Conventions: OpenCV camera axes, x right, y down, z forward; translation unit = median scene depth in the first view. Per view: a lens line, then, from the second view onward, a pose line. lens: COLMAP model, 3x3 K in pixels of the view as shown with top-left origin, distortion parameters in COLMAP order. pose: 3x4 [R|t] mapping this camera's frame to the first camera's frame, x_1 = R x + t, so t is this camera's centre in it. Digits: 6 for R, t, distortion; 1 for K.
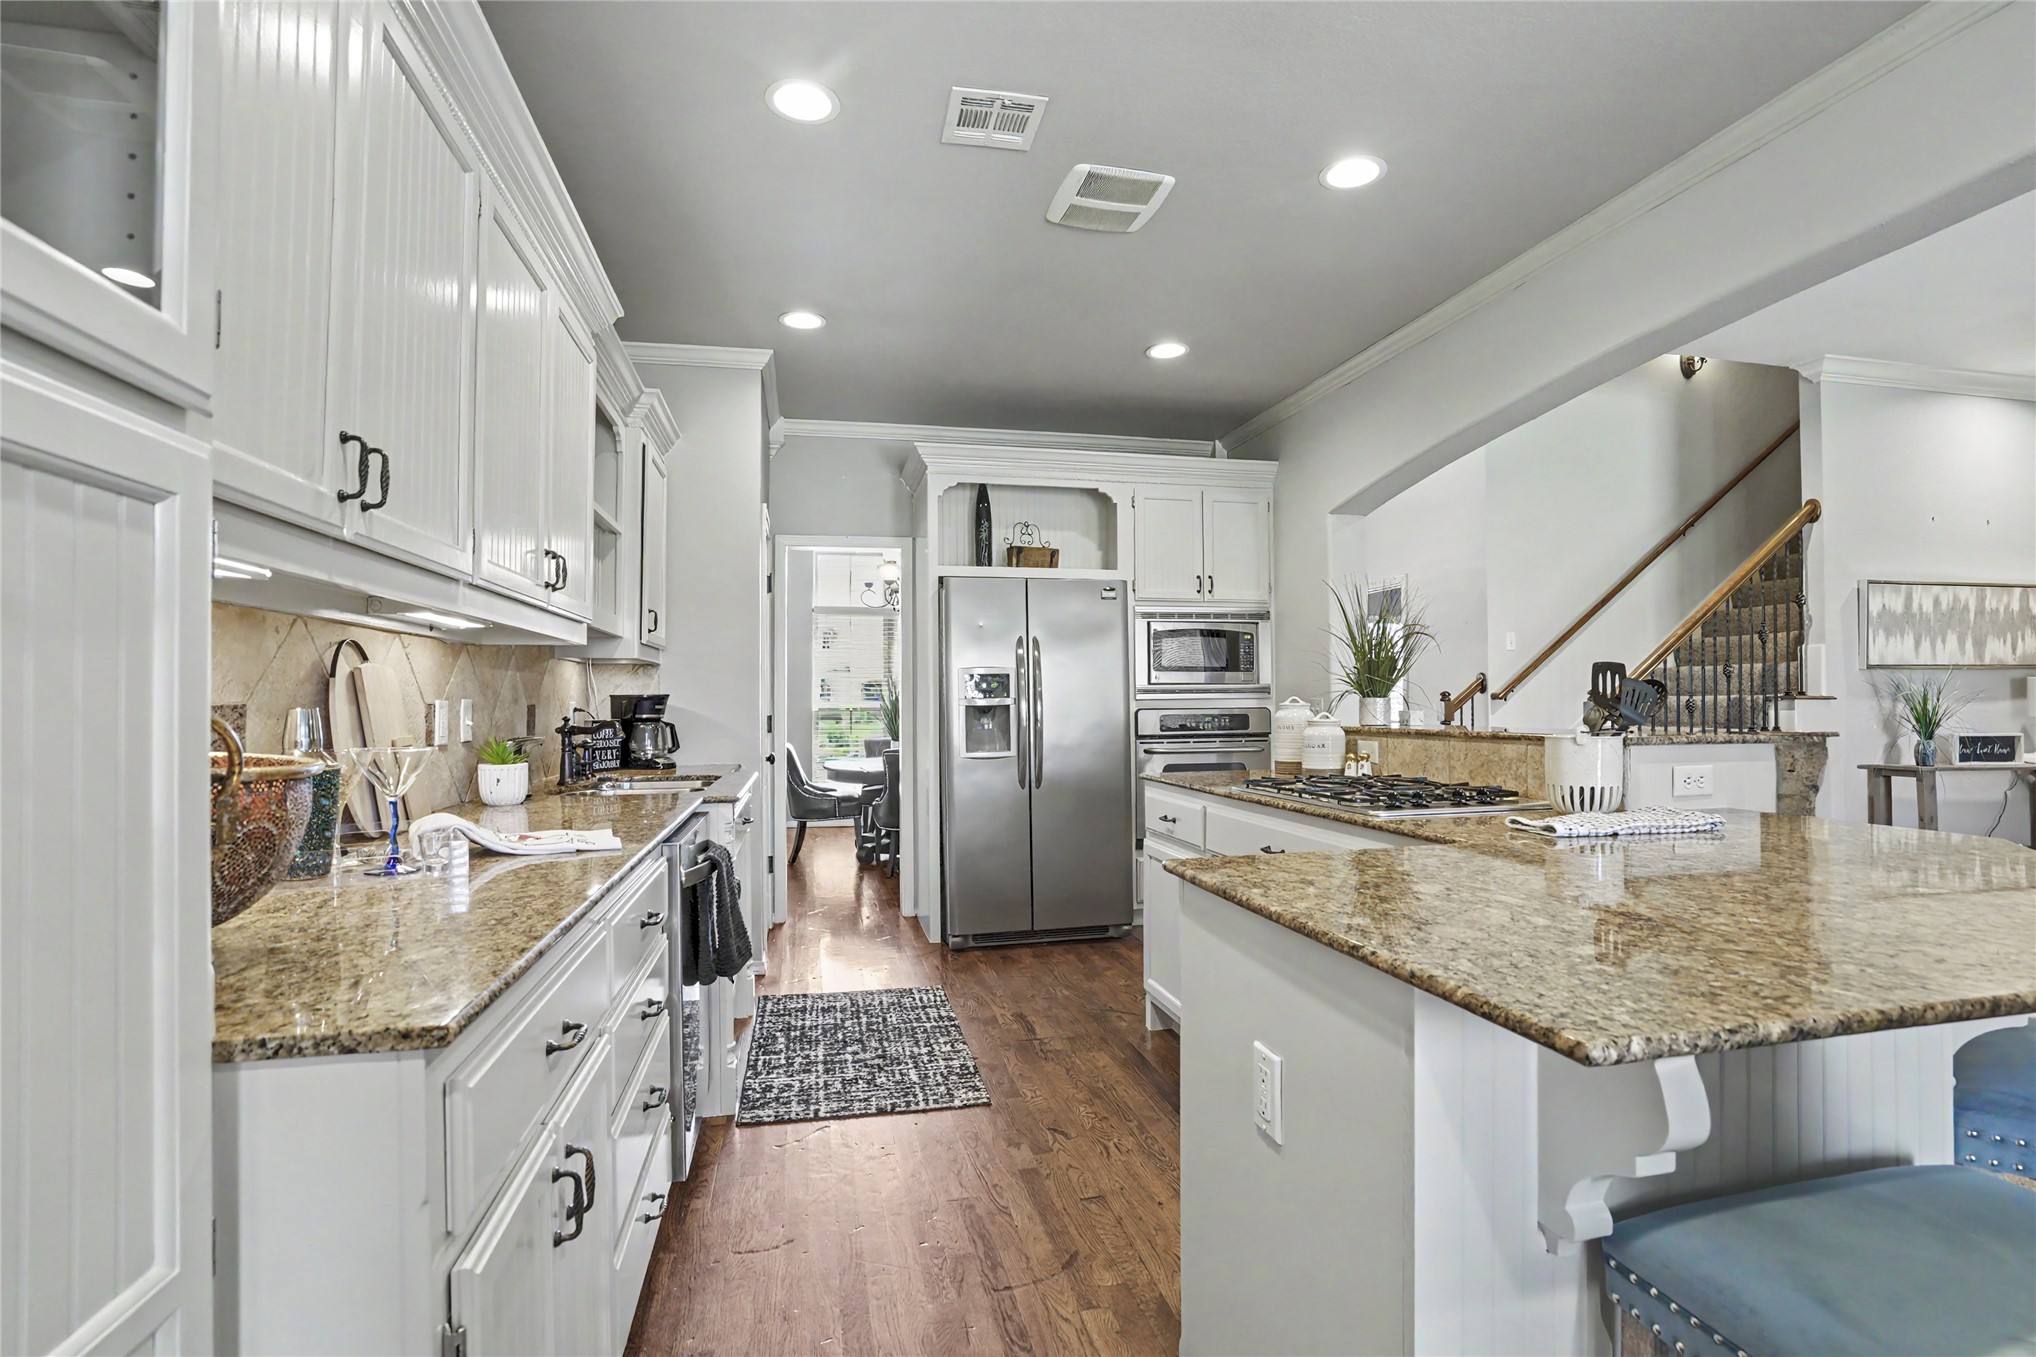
lens RADIAL K [[985.6, 0, 1018.0], [0, 985.6, 678.5], [0, 0, 1]] dist [-0.059952, 0.027270]
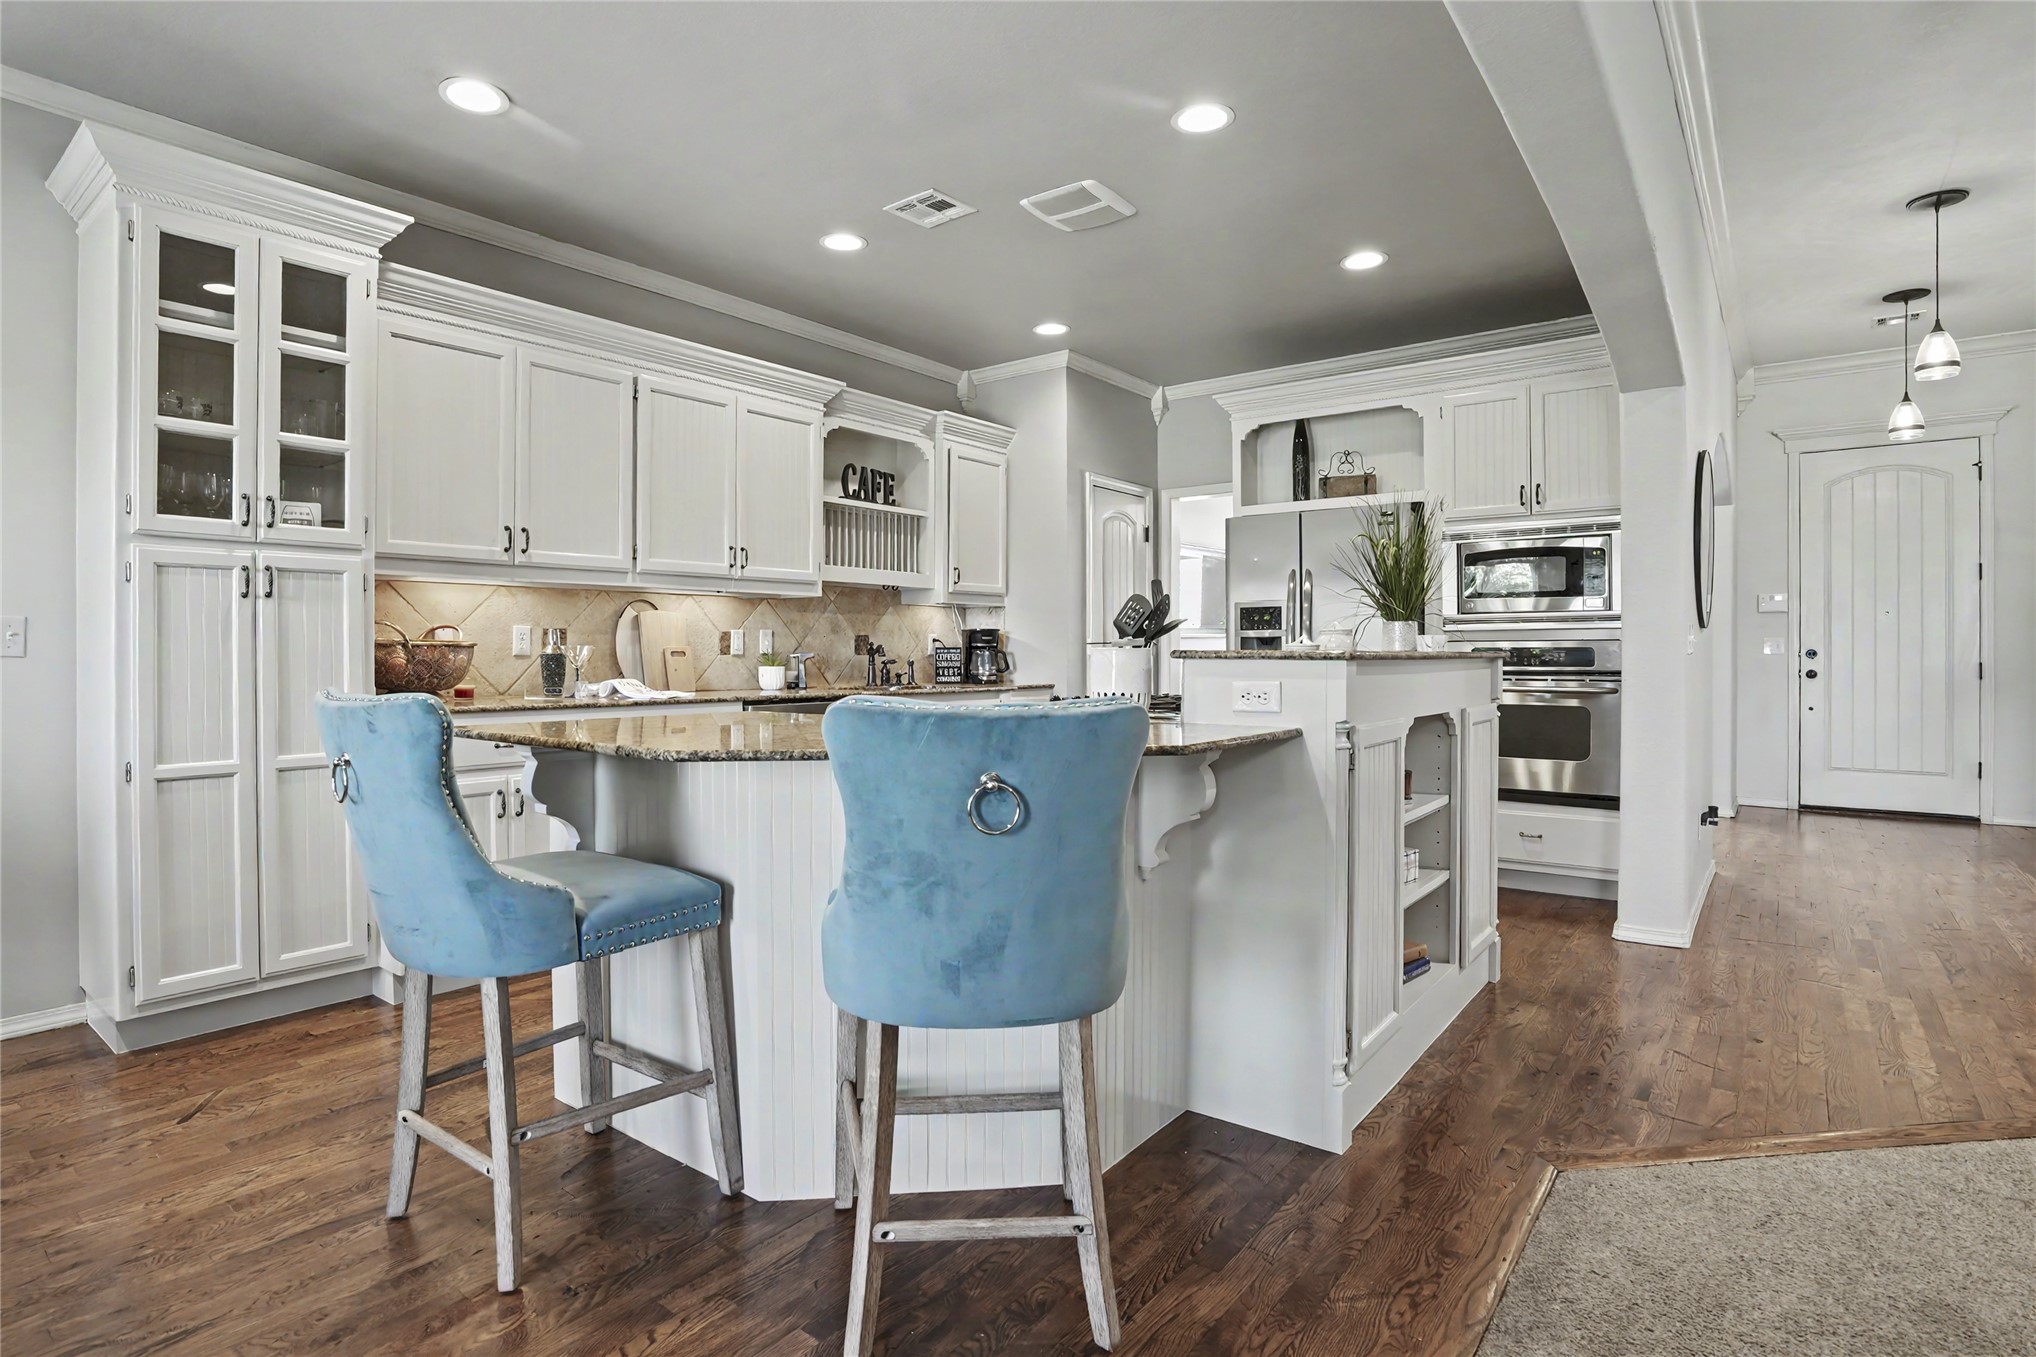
lens RADIAL K [[1047.2, 0, 959.0], [0, 1047.2, 657.9], [0, 0, 1]] dist [-0.062293, 0.029679]
pose [[0.606684, 0.010680, -0.794872, 0.618460], [0.012796, 0.999649, 0.023198, 0.018746], [0.794840, -0.024245, 0.606334, 0.068134]]
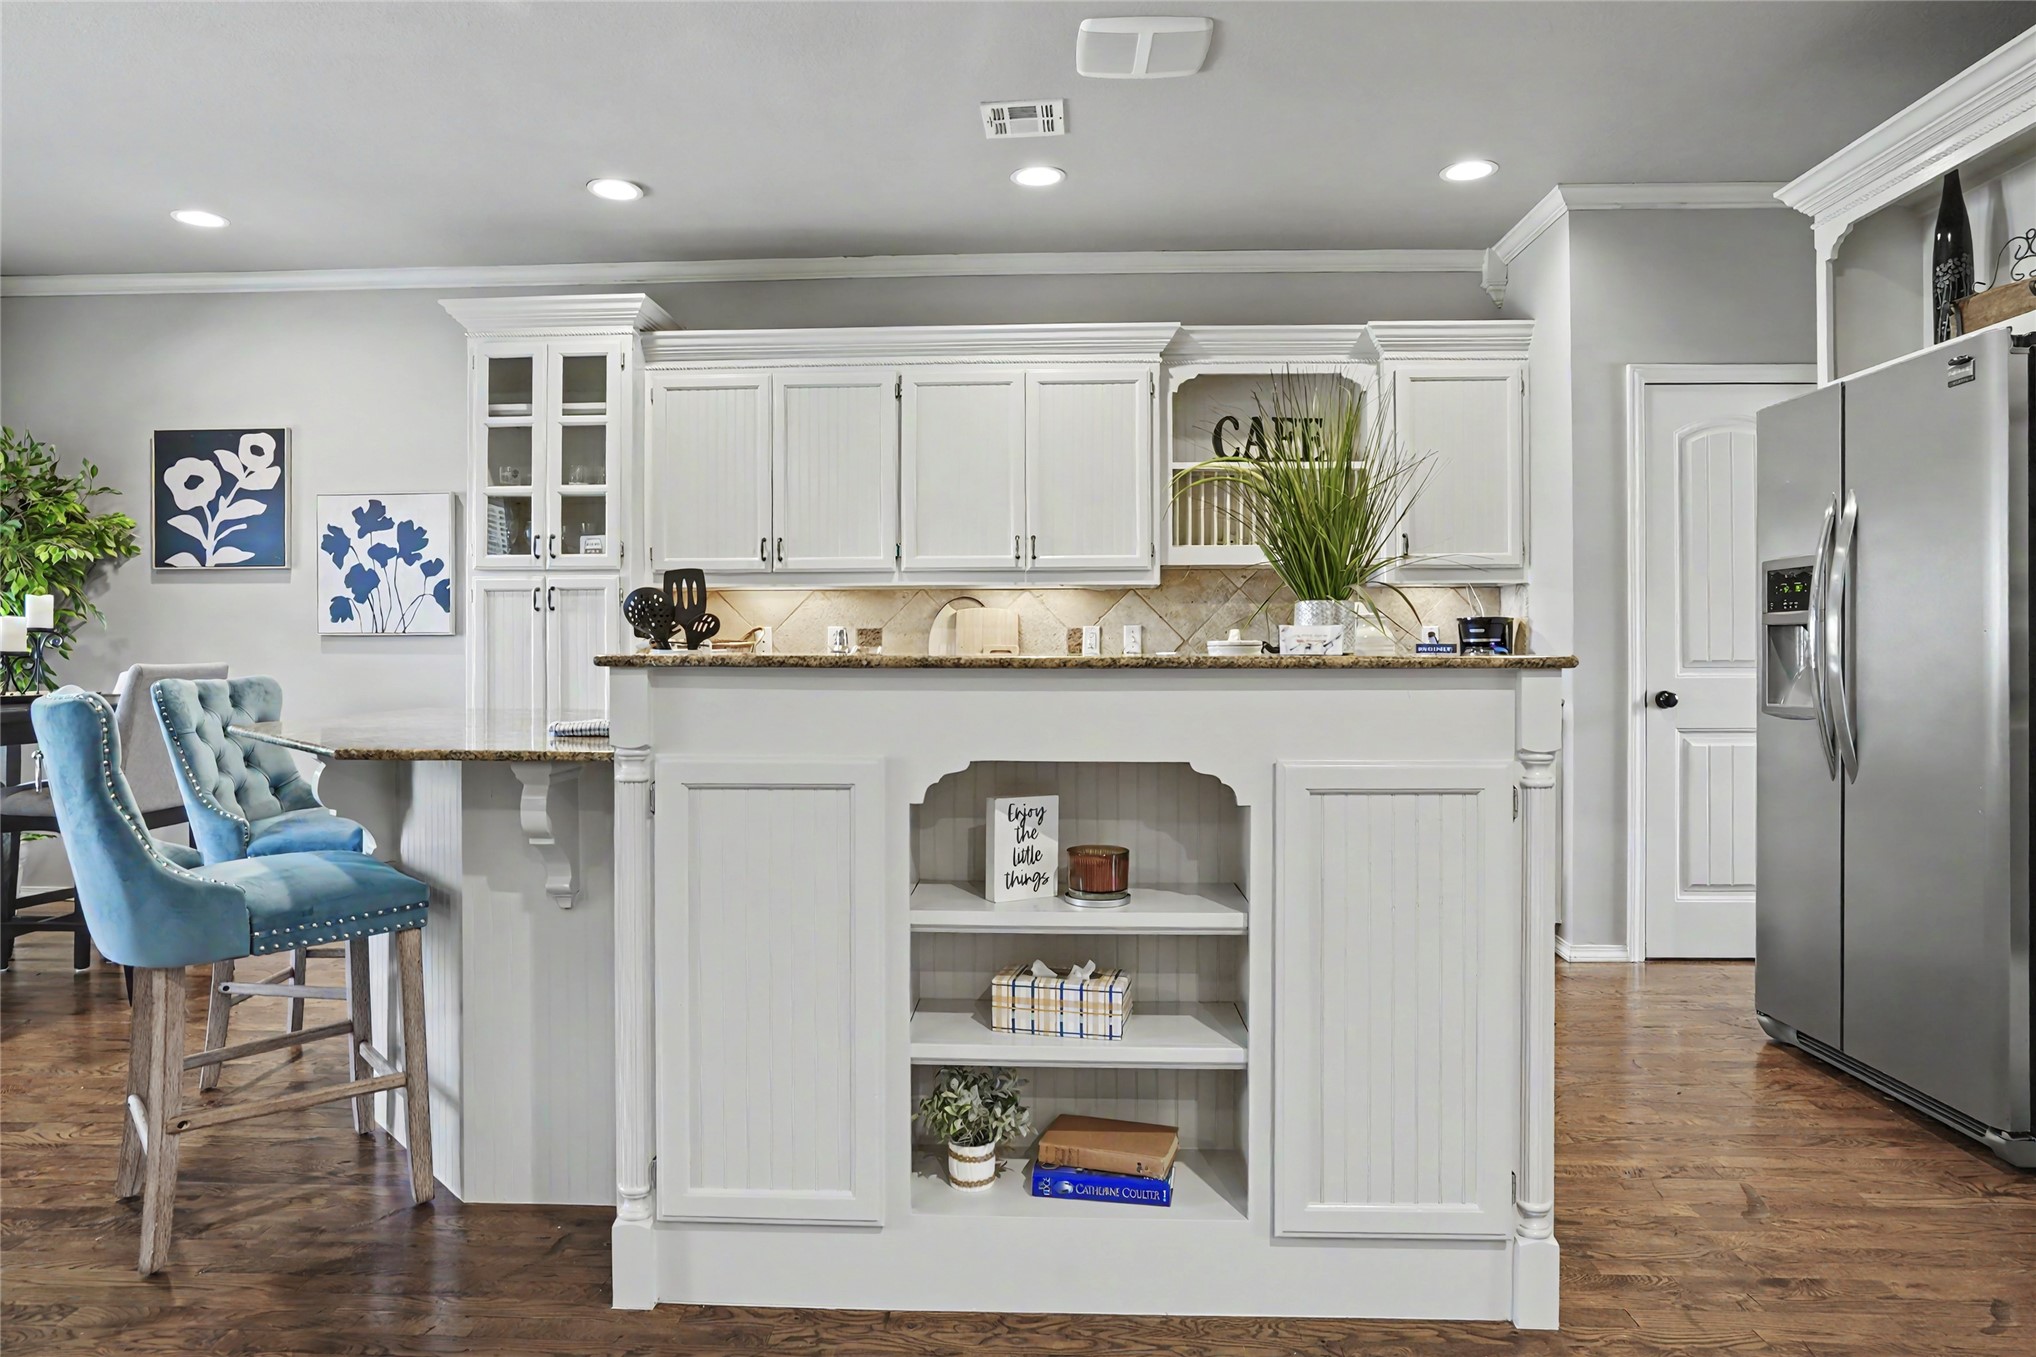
lens RADIAL K [[1223.2, 0, 1016.5], [0, 1223.2, 643.2], [0, 0, 1]] dist [-0.031229, 0.002088]
pose [[-0.274555, 0.002610, -0.961568, 0.711209], [0.022243, 0.999746, -0.003637, 0.029112], [0.961314, -0.022387, -0.274543, 0.716652]]
